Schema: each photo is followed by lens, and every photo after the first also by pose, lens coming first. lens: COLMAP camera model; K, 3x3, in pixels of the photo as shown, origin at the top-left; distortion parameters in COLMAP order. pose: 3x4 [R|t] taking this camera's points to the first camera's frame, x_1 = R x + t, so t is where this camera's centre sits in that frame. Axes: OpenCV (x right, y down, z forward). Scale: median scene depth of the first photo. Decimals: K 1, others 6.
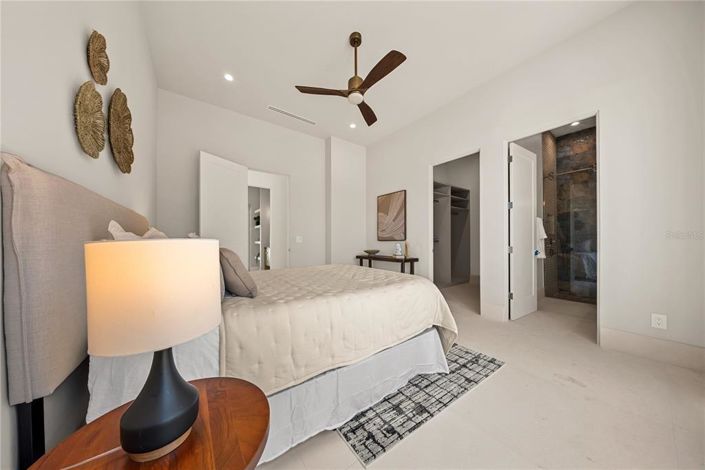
lens RADIAL K [[213.4, 0, 353.0], [0, 213.4, 239.7], [0, 0, 1]] dist [-0.000322, -0.000010]
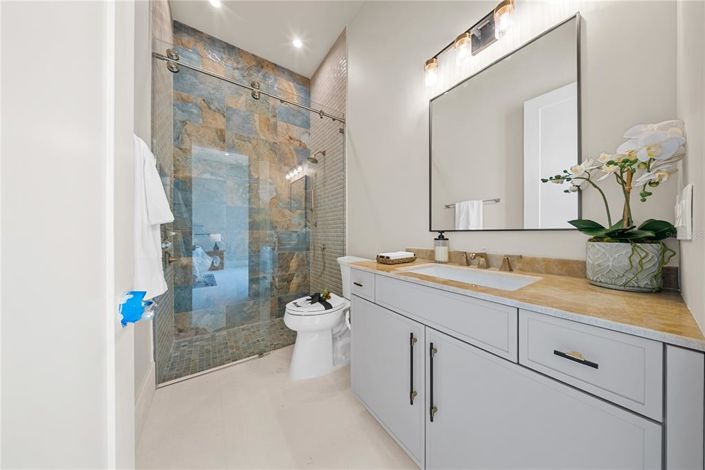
lens RADIAL K [[209.3, 0, 351.7], [0, 209.3, 233.0], [0, 0, 1]] dist [-0.000370, -0.000020]
pose [[0.028664, -0.002209, 0.999587, 0.513959], [-0.012564, 0.999918, 0.002570, 0.003144], [-0.999510, -0.012632, 0.028633, 0.607736]]
